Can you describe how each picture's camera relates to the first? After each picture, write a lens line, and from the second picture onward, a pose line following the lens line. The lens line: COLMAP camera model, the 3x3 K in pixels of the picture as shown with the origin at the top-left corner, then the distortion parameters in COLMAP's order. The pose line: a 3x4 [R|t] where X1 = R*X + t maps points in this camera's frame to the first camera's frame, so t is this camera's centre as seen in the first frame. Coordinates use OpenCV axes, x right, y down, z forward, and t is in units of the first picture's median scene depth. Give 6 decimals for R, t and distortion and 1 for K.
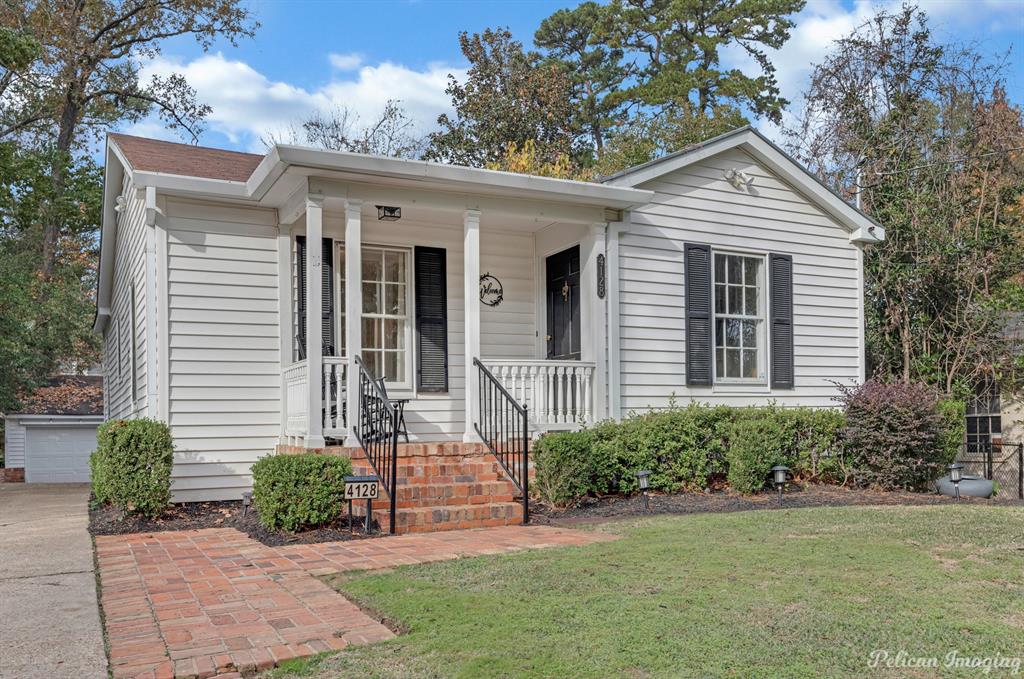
lens RADIAL K [[783.4, 0, 511.5], [0, 783.4, 408.4], [0, 0, 1]] dist [0.001280, -0.000290]
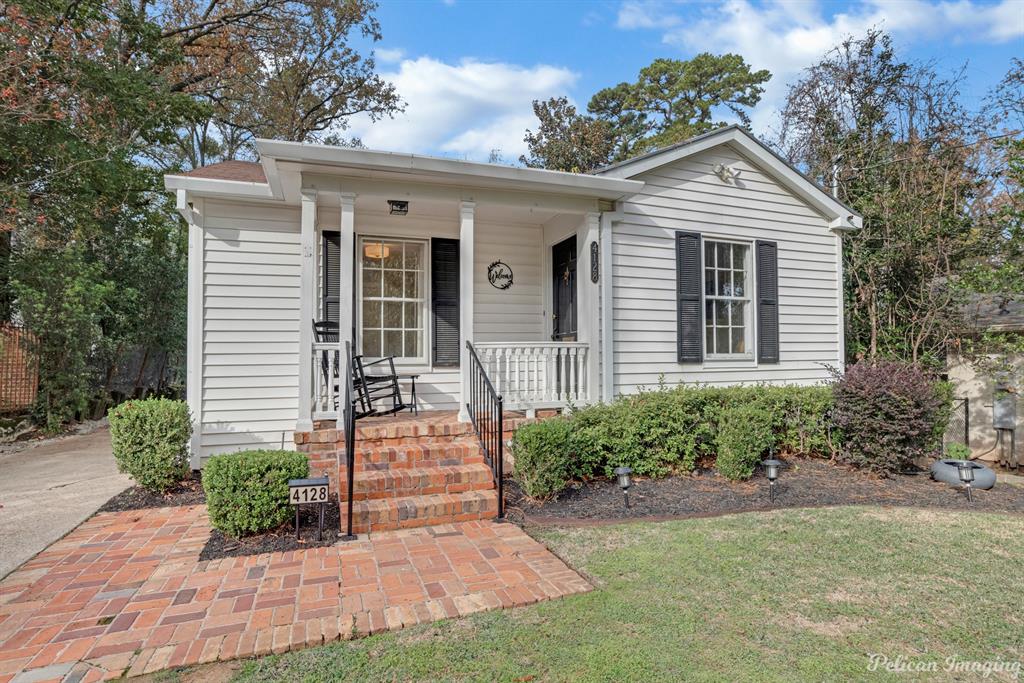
lens RADIAL K [[520.8, 0, 512.0], [0, 520.8, 341.5], [0, 0, 1]] dist [-0.048442, 0.018874]
pose [[0.993707, 0.004718, -0.111912, 0.076650], [-0.006530, 0.999853, -0.015829, -0.045731], [0.111821, 0.016460, 0.993592, 0.267477]]
